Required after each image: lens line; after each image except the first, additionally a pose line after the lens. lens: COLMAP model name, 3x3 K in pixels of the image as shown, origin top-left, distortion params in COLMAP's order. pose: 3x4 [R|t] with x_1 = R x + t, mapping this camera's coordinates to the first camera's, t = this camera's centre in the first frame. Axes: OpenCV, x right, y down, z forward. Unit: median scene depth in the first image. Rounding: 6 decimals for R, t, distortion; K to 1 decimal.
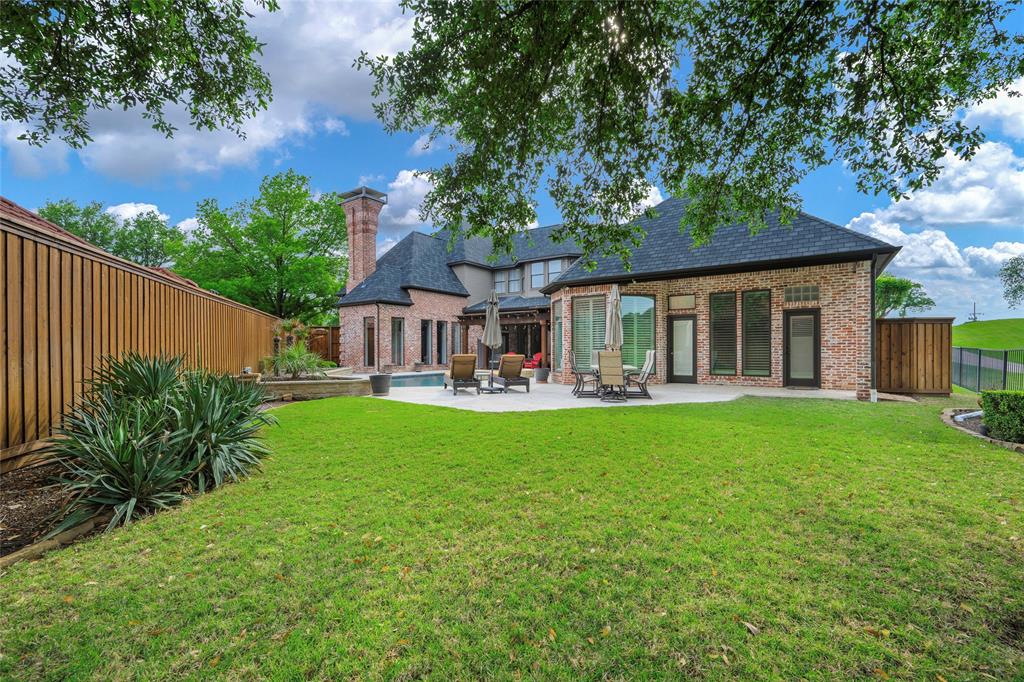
lens RADIAL K [[431.7, 0, 507.0], [0, 431.7, 349.4], [0, 0, 1]] dist [-0.002175, 0.000052]
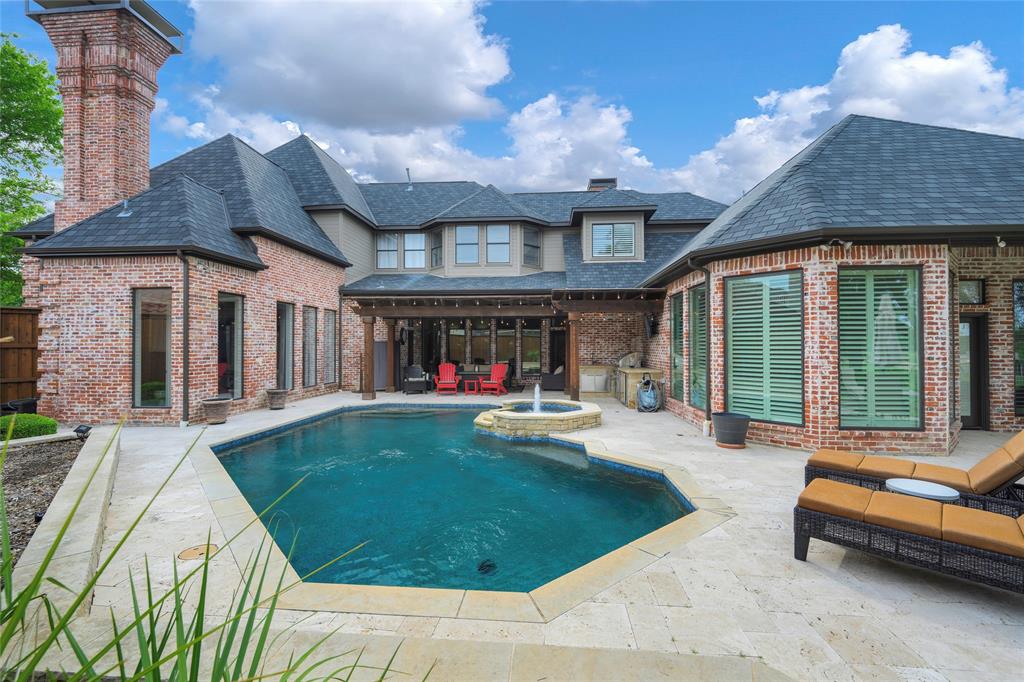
lens RADIAL K [[431.7, 0, 534.4], [0, 431.7, 339.9], [0, 0, 1]] dist [-0.002175, 0.000052]
pose [[0.851049, 0.007307, 0.525036, -0.212807], [-0.000982, 0.999924, -0.012324, -0.019321], [-0.525086, 0.009973, 0.850991, 0.435564]]
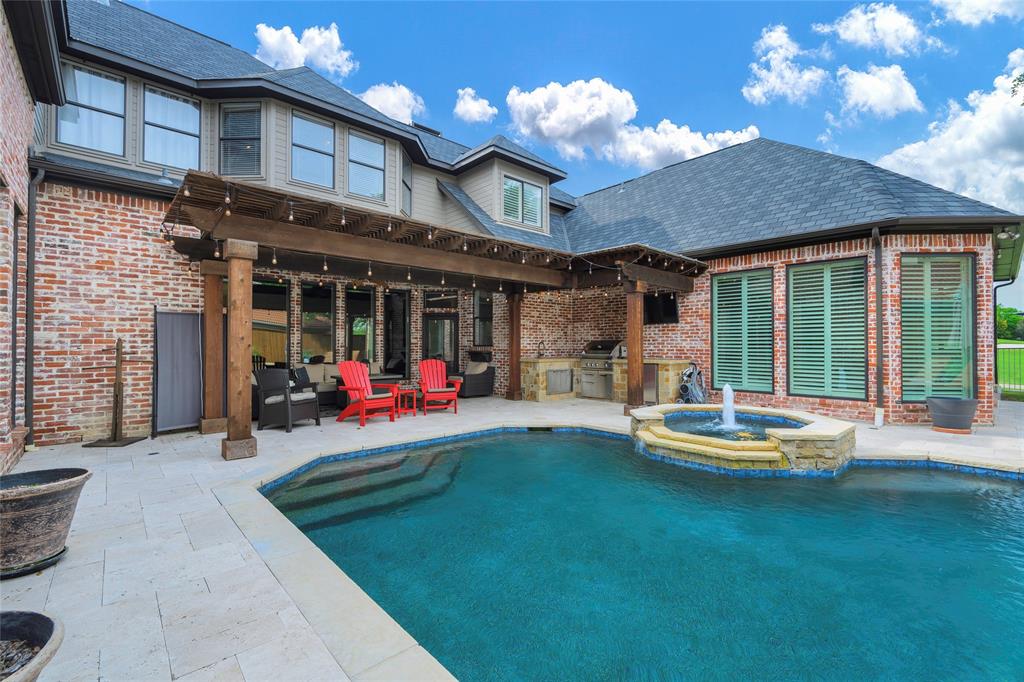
lens RADIAL K [[431.7, 0, 511.4], [0, 431.7, 341.8], [0, 0, 1]] dist [-0.002175, 0.000052]
pose [[0.230238, 0.010685, 0.973076, -0.274509], [-0.001734, 0.999943, -0.010570, -0.005487], [-0.973133, 0.000746, 0.230243, 0.806684]]
